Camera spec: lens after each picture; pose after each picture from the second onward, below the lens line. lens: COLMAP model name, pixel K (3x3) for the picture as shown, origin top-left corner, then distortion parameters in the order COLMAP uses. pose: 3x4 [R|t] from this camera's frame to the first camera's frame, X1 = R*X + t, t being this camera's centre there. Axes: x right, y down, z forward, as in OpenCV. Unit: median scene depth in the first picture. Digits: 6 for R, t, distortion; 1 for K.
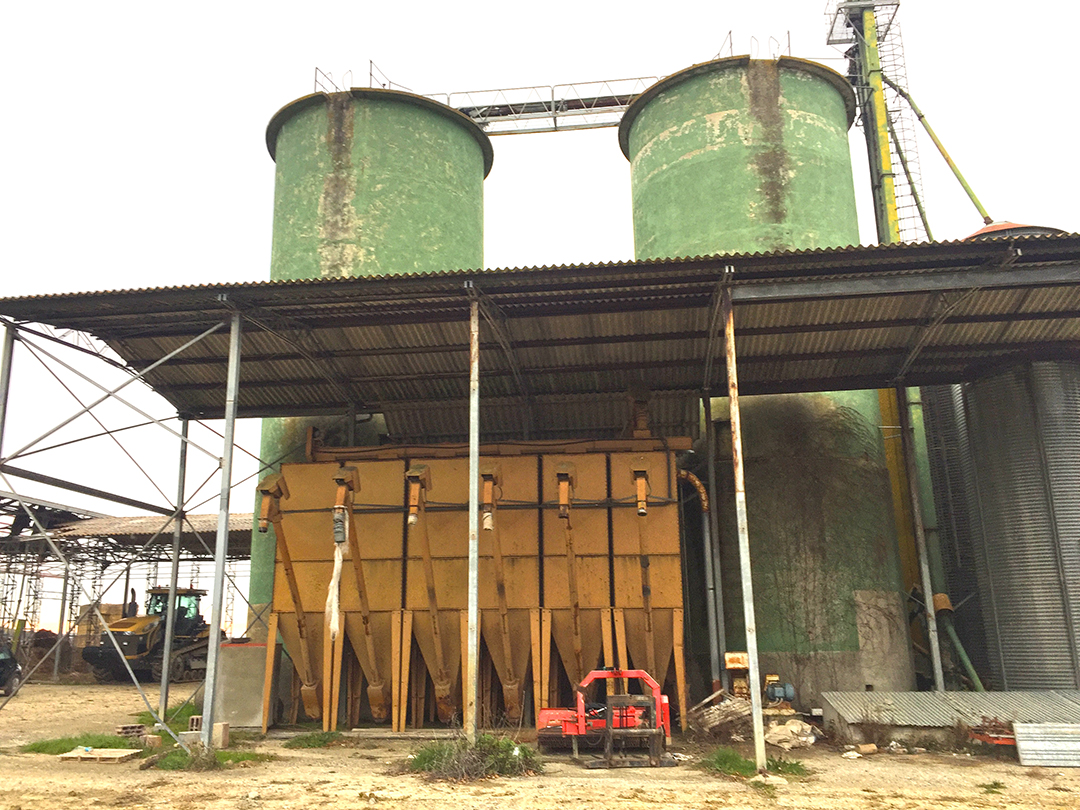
lens RADIAL K [[934.3, 0, 537.5], [0, 934.3, 406.6], [0, 0, 1]] dist [0.006206, -0.006500]
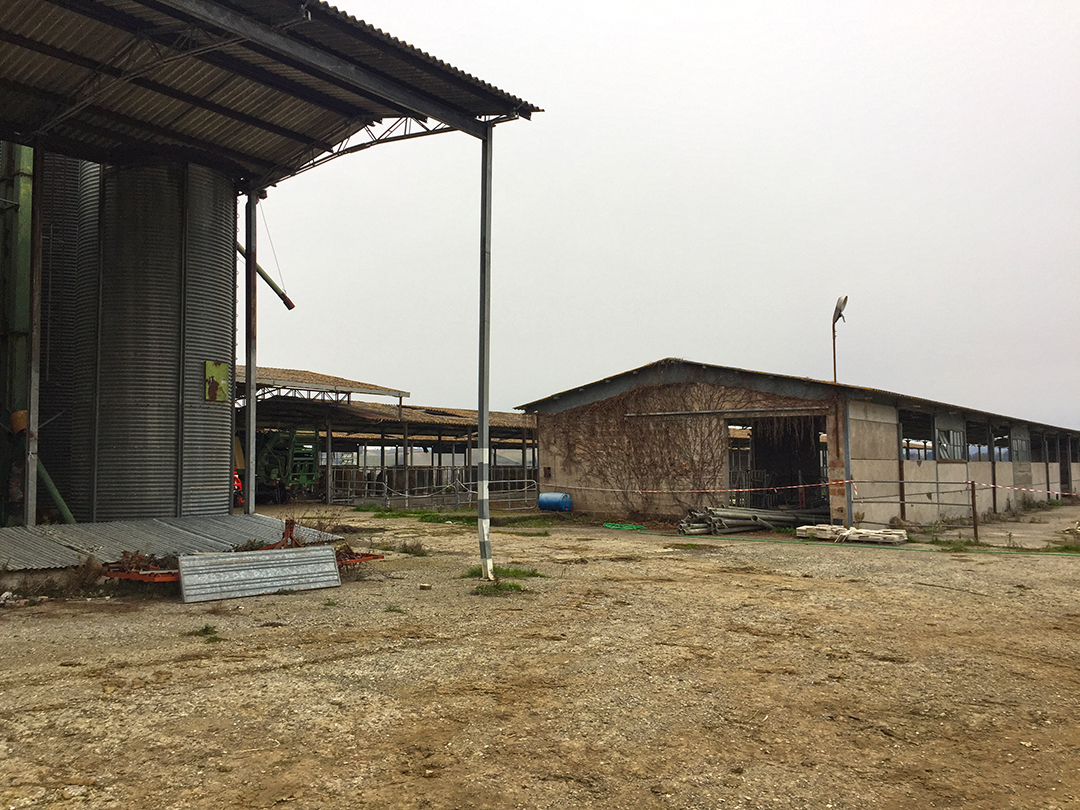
lens RADIAL K [[934.3, 0, 539.9], [0, 934.3, 398.7], [0, 0, 1]] dist [0.006206, -0.006500]
pose [[0.493199, 0.073232, 0.866828, -0.070472], [-0.214330, 0.975962, 0.039495, 0.074063], [-0.843100, -0.205267, 0.497040, 0.261173]]
